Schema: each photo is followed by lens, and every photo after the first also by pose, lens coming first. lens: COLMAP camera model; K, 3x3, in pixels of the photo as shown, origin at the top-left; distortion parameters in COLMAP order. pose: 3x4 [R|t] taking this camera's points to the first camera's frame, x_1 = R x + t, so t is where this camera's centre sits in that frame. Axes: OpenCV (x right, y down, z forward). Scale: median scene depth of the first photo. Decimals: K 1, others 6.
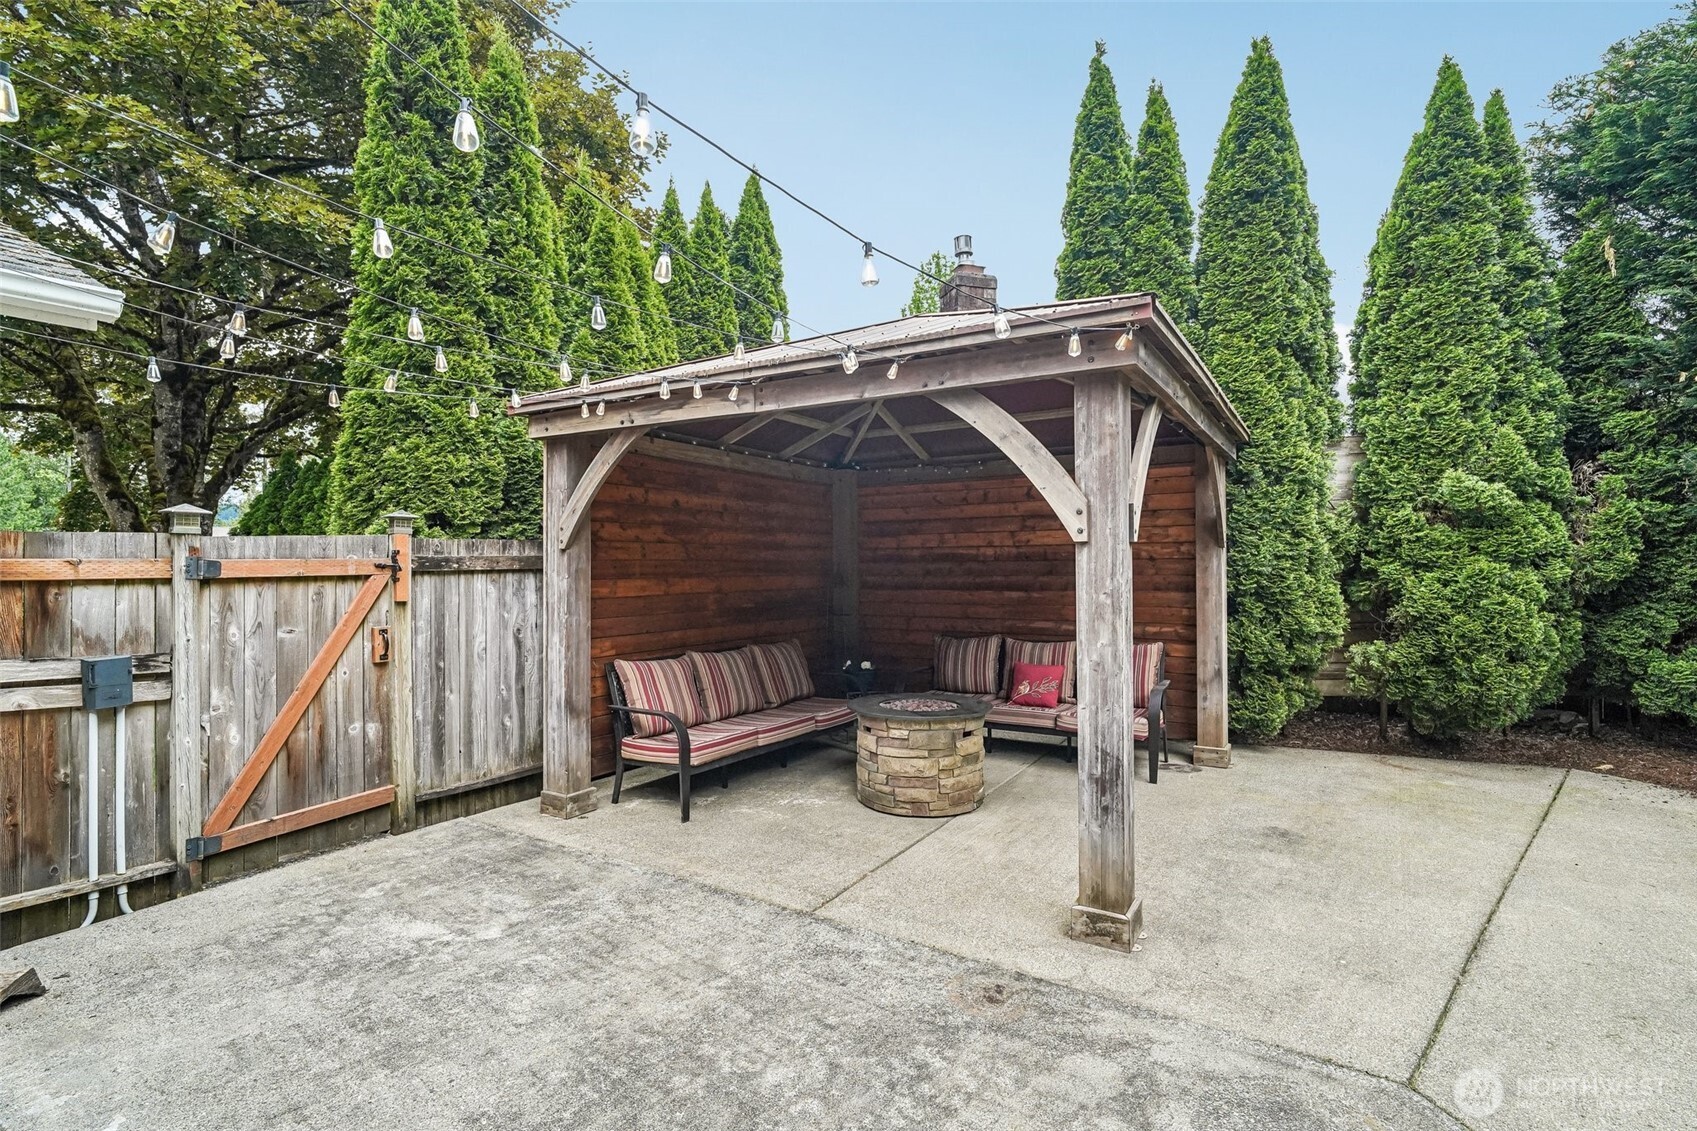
lens RADIAL K [[795.4, 0, 849.6], [0, 795.4, 563.1], [0, 0, 1]] dist [-0.002545, -0.000319]
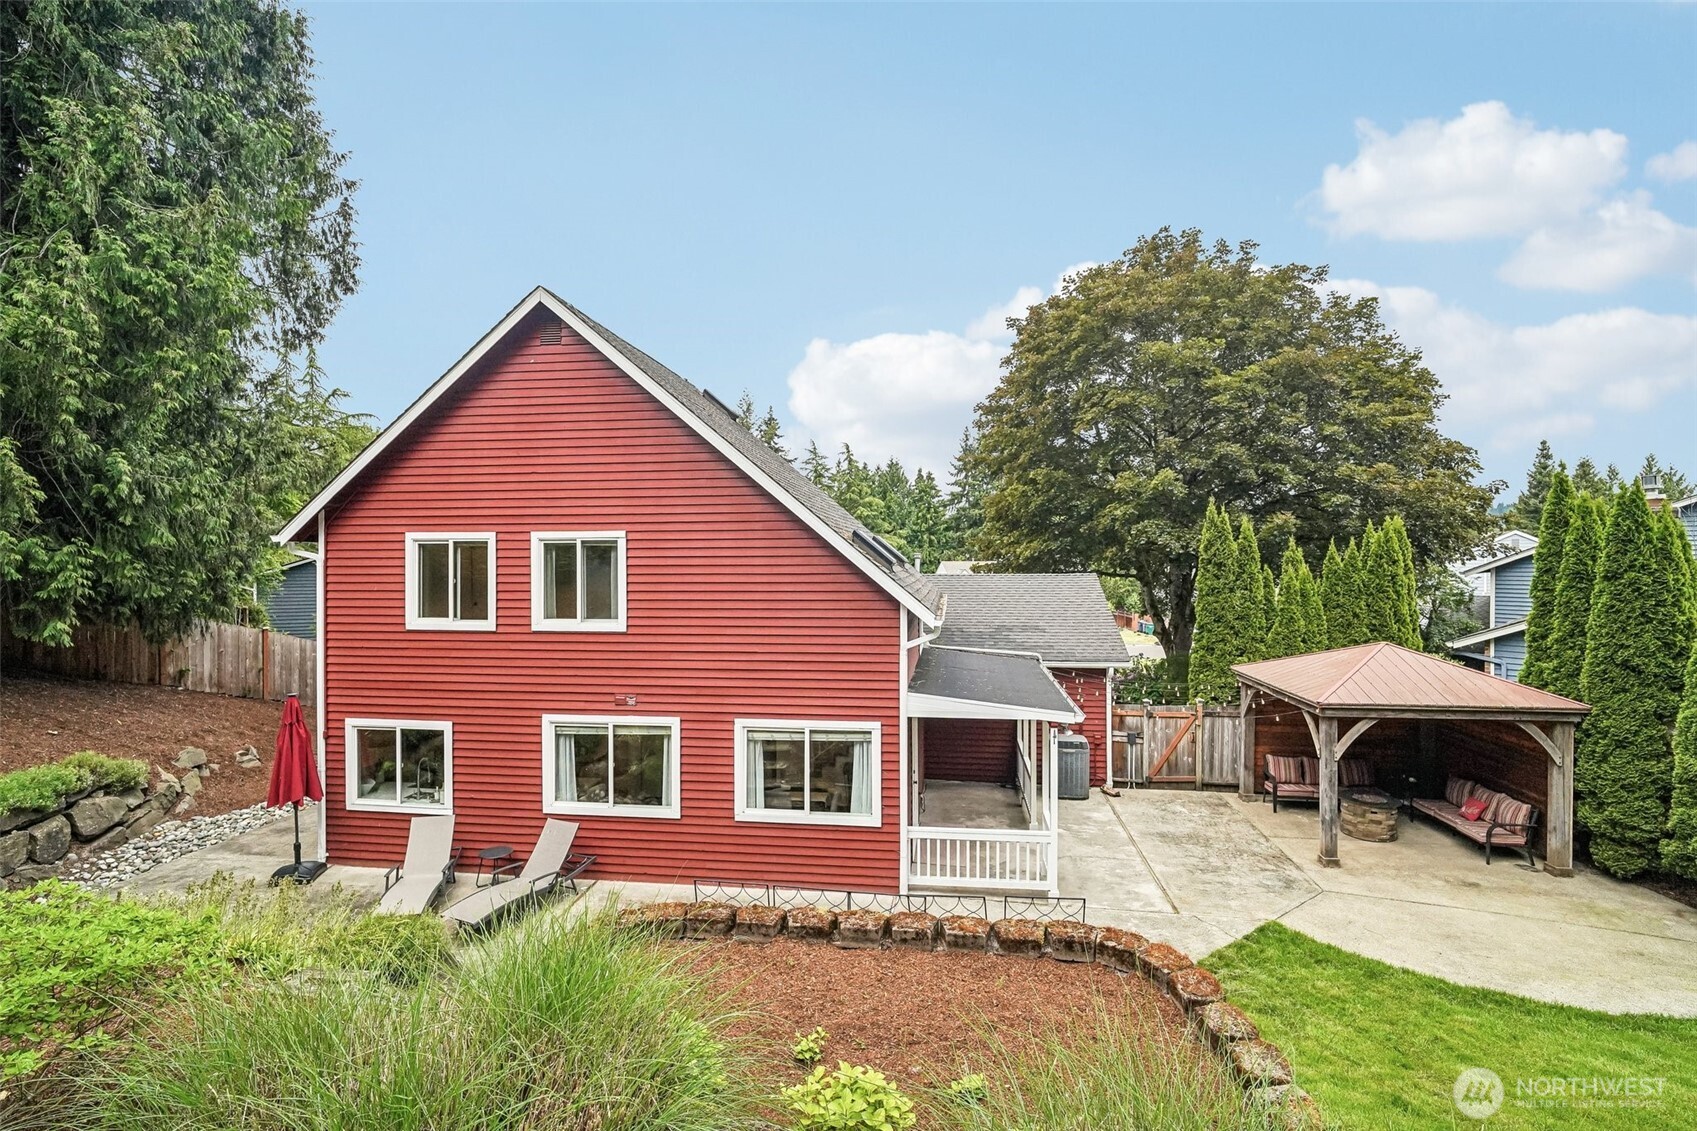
lens RADIAL K [[795.4, 0, 849.6], [0, 795.4, 563.1], [0, 0, 1]] dist [-0.002545, -0.000319]
pose [[0.409556, 0.011959, -0.912207, 1.916252], [-0.001264, 0.999921, 0.012541, -0.679653], [0.912284, -0.003984, 0.409538, -1.761420]]
